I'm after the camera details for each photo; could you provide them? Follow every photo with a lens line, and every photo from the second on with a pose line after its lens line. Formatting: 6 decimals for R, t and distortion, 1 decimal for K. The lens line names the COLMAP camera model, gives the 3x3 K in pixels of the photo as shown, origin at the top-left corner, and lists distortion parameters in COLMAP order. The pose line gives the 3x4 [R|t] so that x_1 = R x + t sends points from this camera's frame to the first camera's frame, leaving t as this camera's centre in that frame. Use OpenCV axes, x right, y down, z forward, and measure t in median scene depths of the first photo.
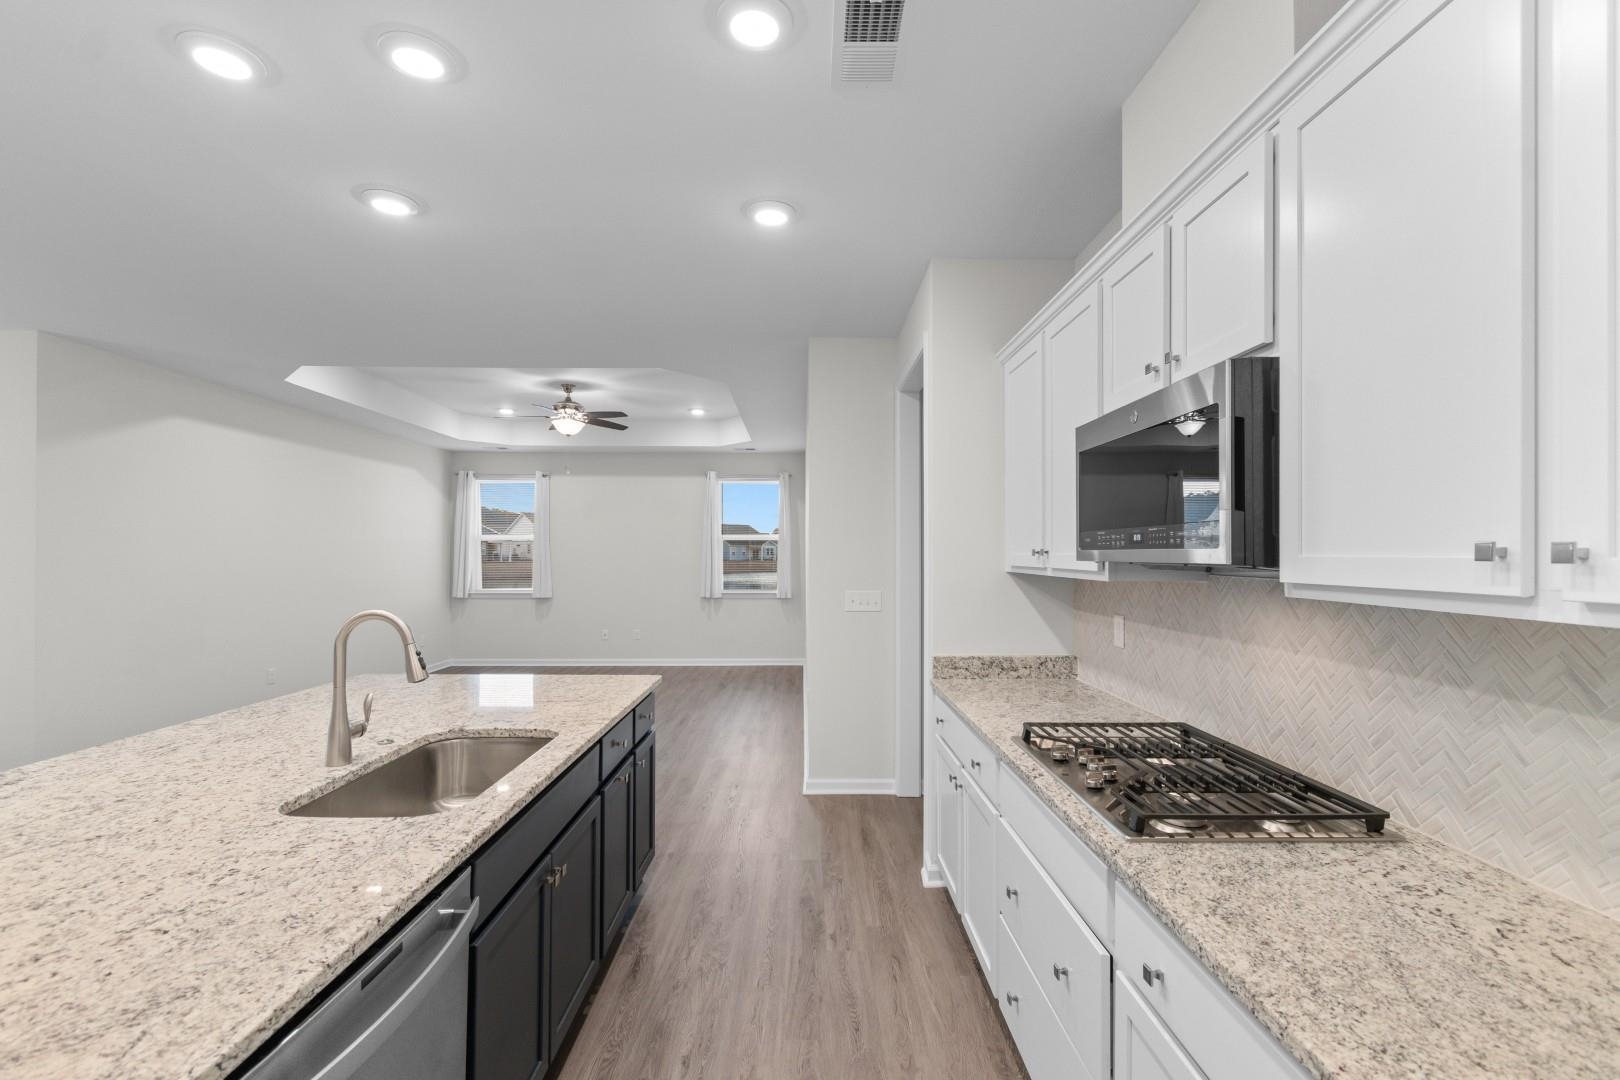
lens RADIAL K [[718.5, 0, 811.1], [0, 718.5, 548.9], [0, 0, 1]] dist [0.001512, -0.000346]
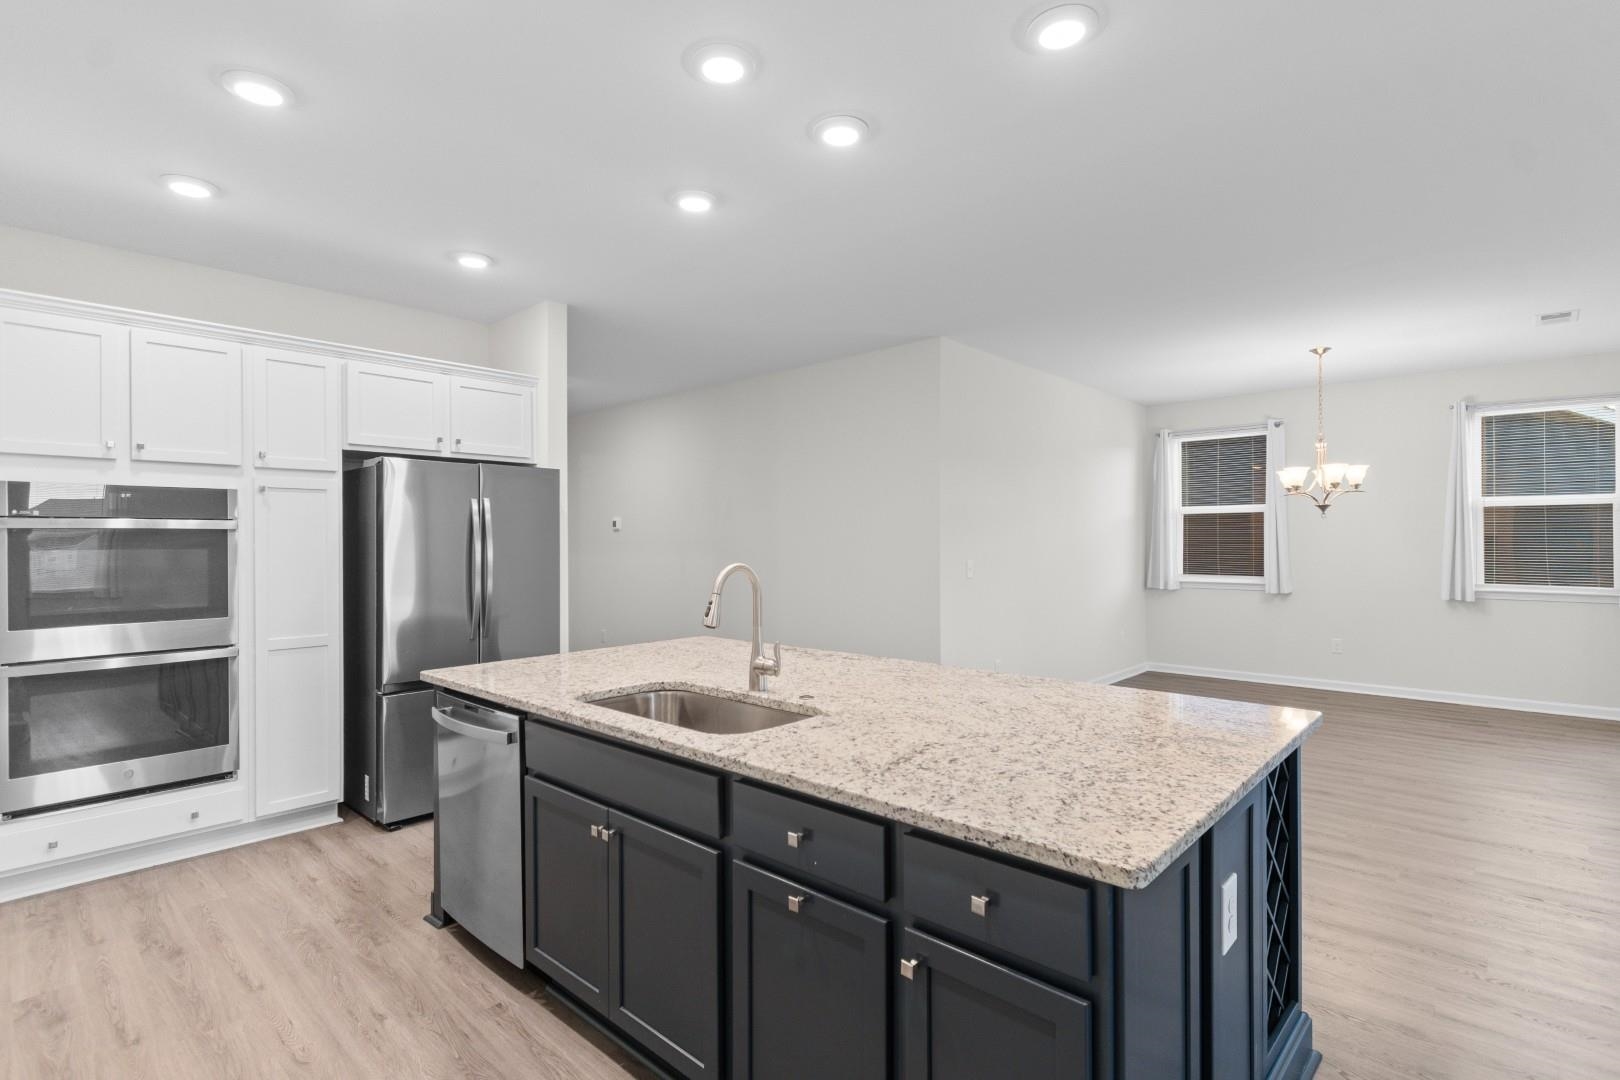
lens RADIAL K [[781.4, 0, 810.0], [0, 781.4, 540.0], [0, 0, 1]] dist [0.003157, 0.000533]
pose [[-0.688025, 0.000215, -0.725687, 0.223723], [0.008898, 0.999927, -0.008140, 0.054237], [0.725632, -0.012058, -0.687977, 1.836348]]
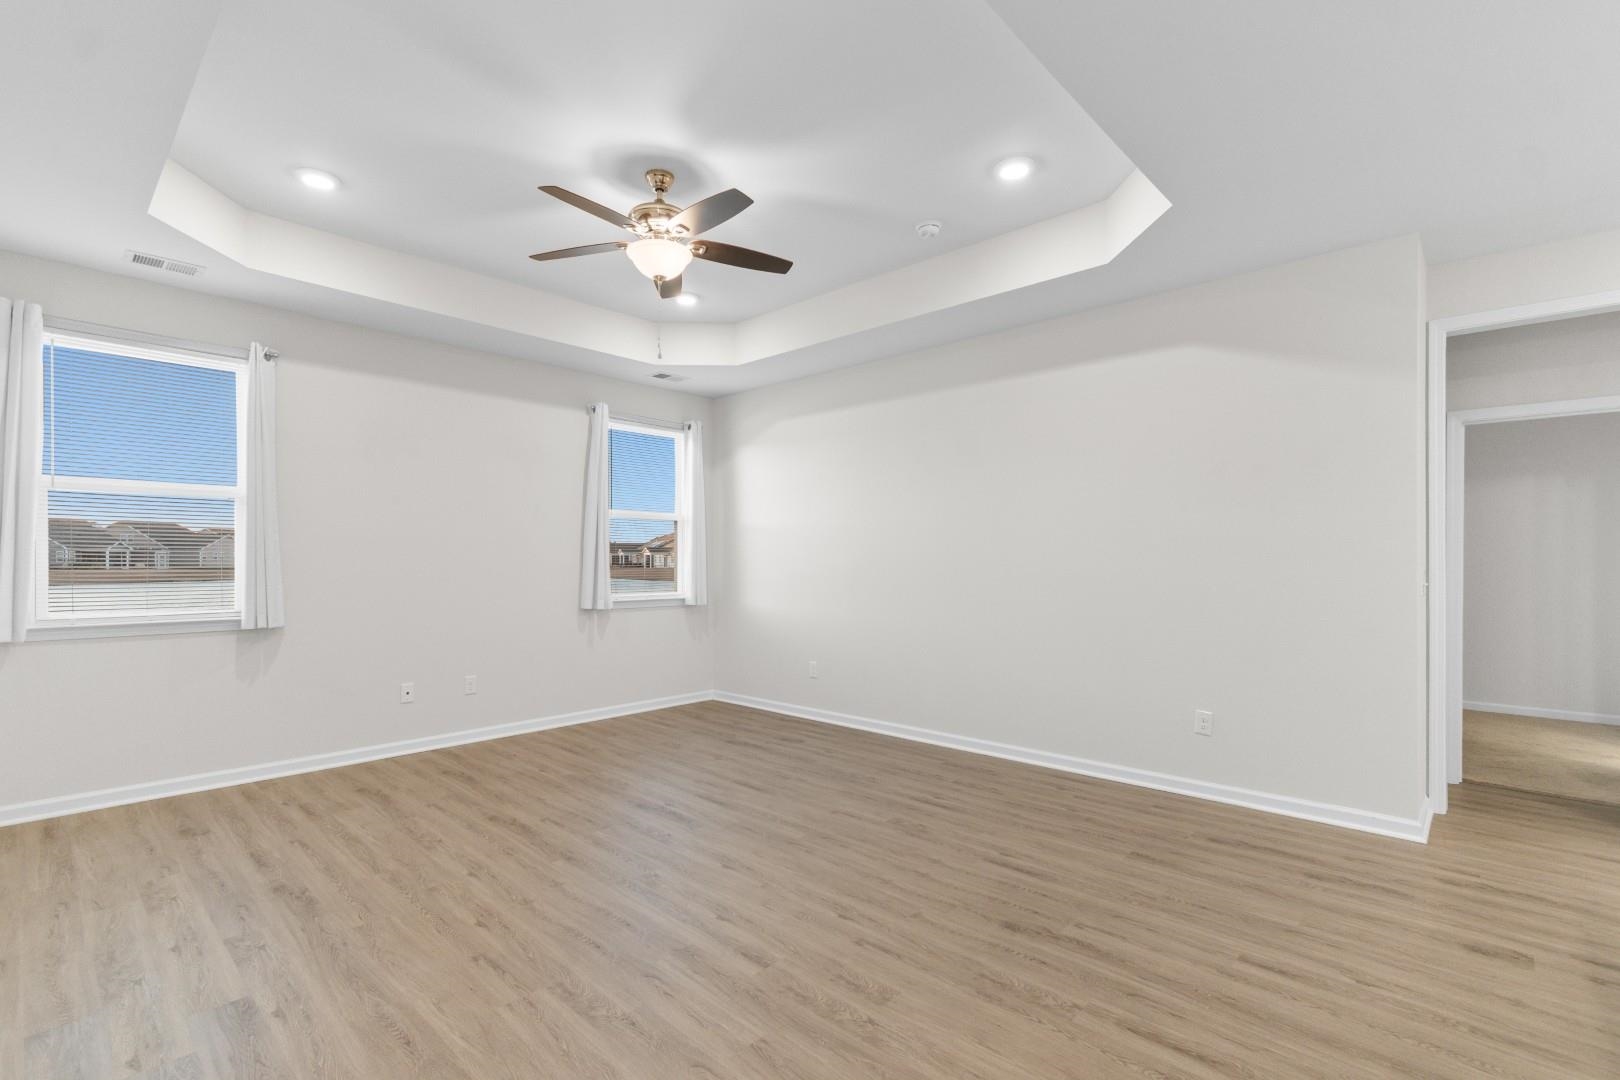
lens RADIAL K [[737.8, 0, 810.6], [0, 737.8, 562.5], [0, 0, 1]] dist [0.000899, 0.000052]
pose [[0.694314, -0.002621, 0.719667, -2.188846], [-0.004821, 0.999954, 0.008293, 0.099203], [-0.719656, -0.009228, 0.694270, 2.024504]]
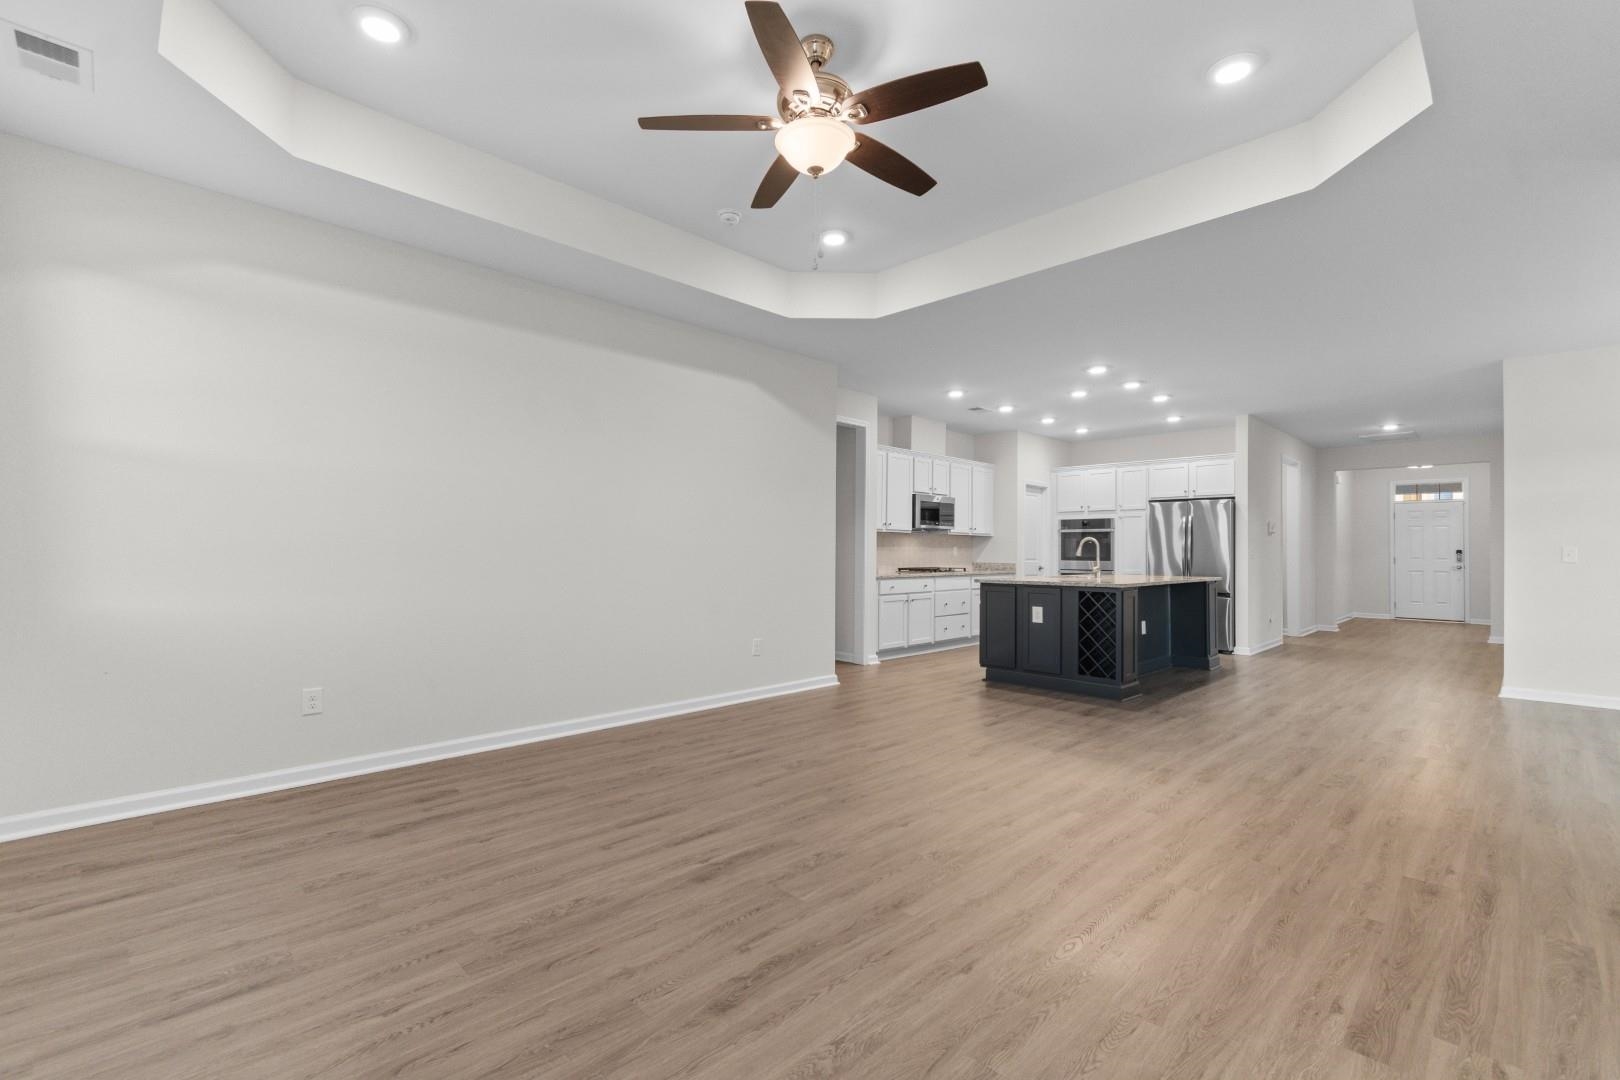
lens RADIAL K [[711.6, 0, 812.1], [0, 711.6, 537.0], [0, 0, 1]] dist [0.003417, -0.000485]
pose [[-0.696844, 0.005804, 0.717200, -2.153094], [-0.014300, 0.999656, -0.021983, 0.173700], [-0.717080, -0.025575, -0.696521, 4.408208]]
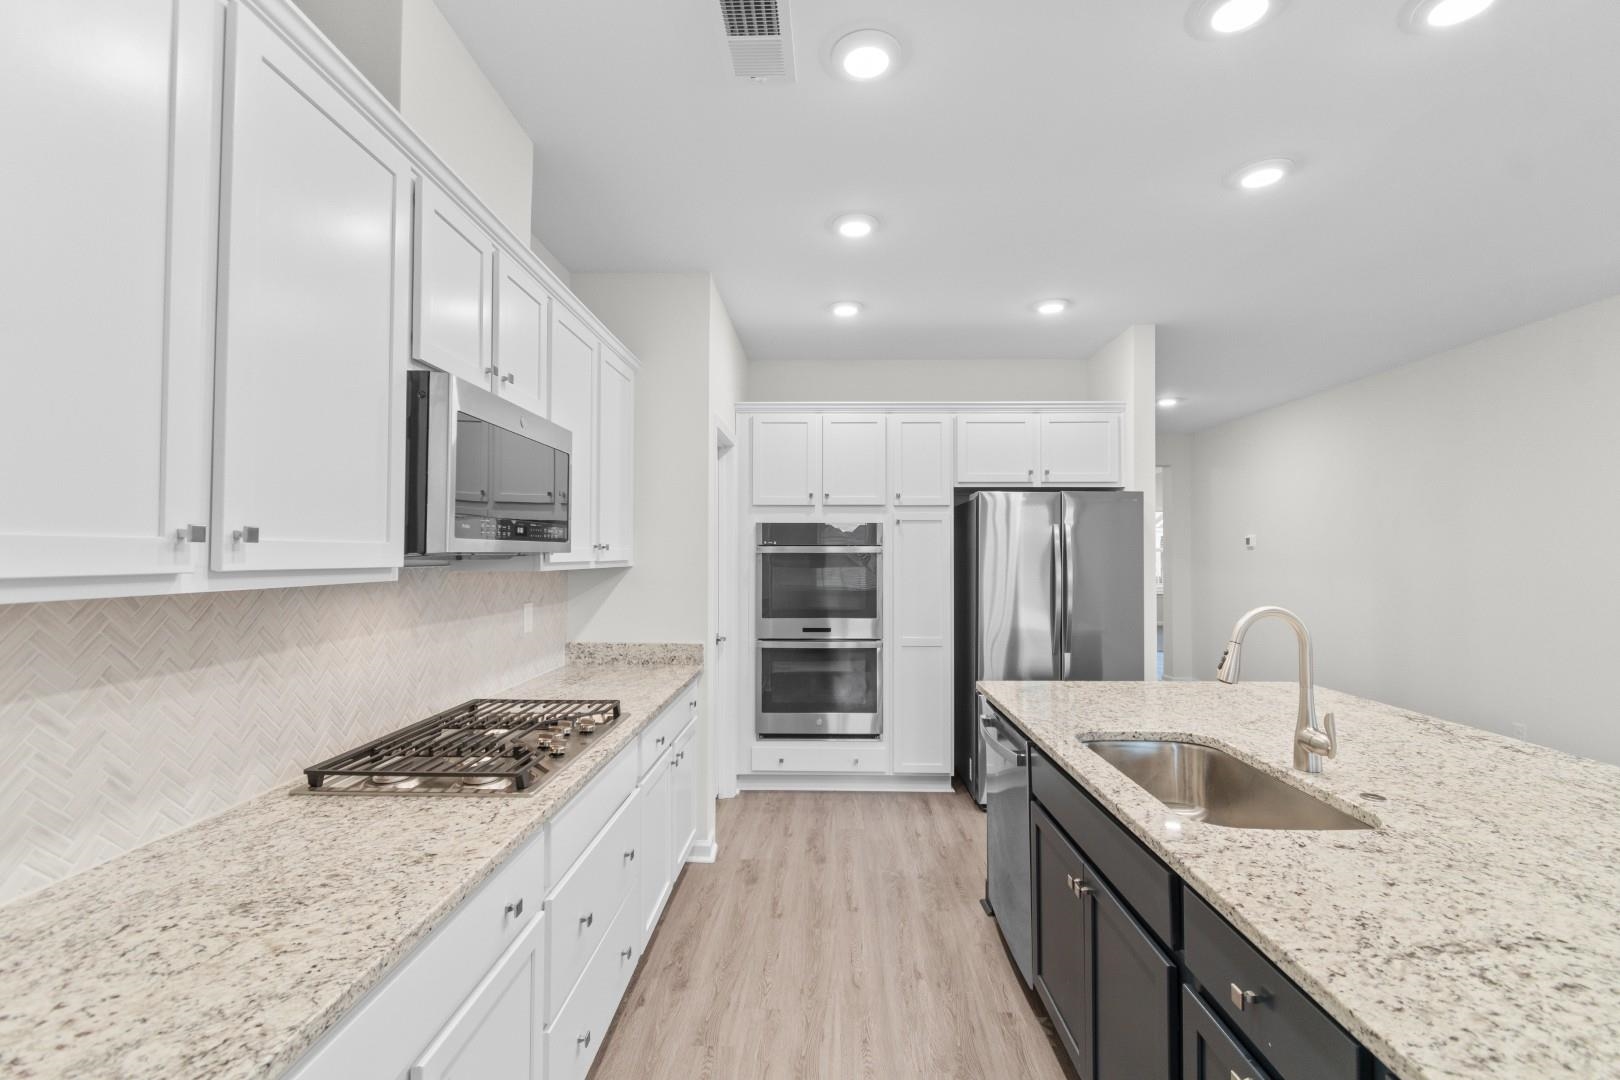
lens RADIAL K [[711.6, 0, 812.1], [0, 711.6, 537.0], [0, 0, 1]] dist [0.003417, -0.000485]
pose [[-0.999338, -0.003940, 0.036168, -0.032620], [-0.005014, 0.999548, -0.029652, 0.022019], [-0.036035, -0.029814, -0.998906, 1.836208]]
